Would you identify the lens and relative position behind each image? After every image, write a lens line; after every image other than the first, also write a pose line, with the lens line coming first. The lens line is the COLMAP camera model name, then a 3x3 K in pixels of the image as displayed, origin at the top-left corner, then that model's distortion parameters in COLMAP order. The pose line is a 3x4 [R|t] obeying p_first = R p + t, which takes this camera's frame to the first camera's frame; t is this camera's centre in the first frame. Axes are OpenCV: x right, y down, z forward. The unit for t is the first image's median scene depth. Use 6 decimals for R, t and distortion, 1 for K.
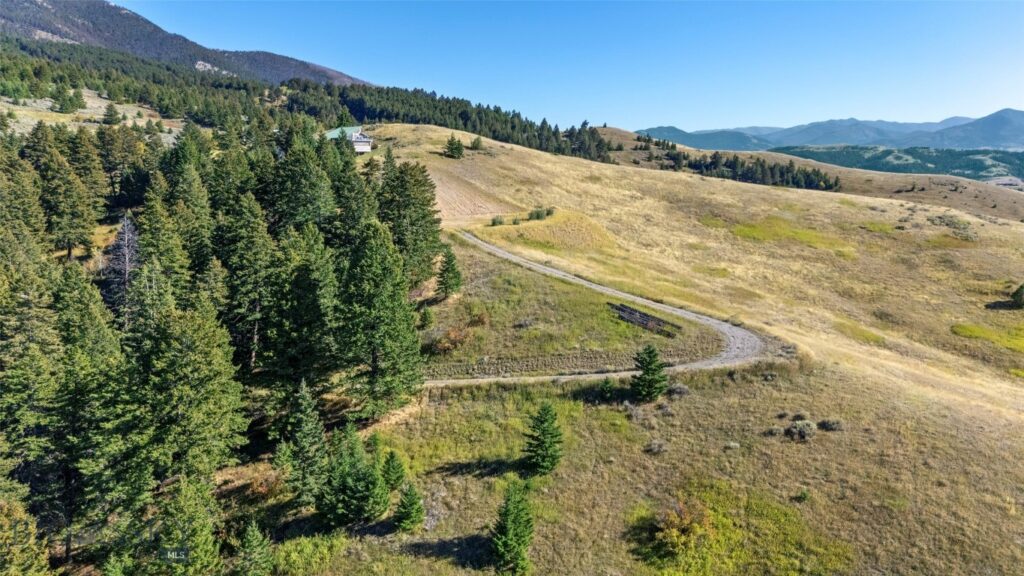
lens RADIAL K [[749.6, 0, 512.4], [0, 749.6, 288.3], [0, 0, 1]] dist [0.073965, -0.074082]
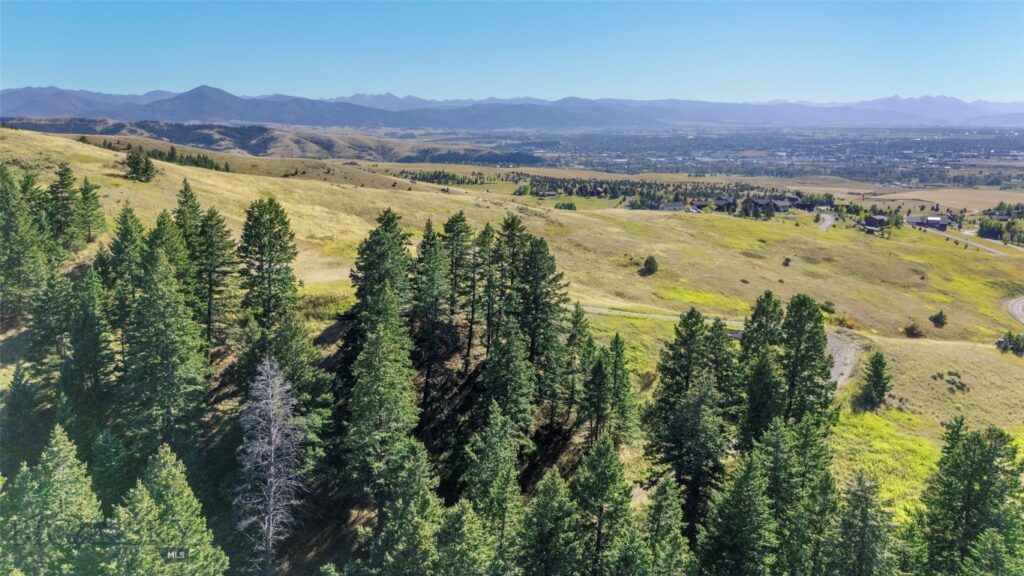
lens RADIAL K [[748.6, 0, 509.5], [0, 748.6, 286.2], [0, 0, 1]] dist [0.108328, -0.140709]
pose [[0.590117, -0.165258, 0.790222, -0.147356], [0.139222, 0.984992, 0.102023, -0.031410], [-0.795223, 0.049811, 0.604268, 0.088083]]
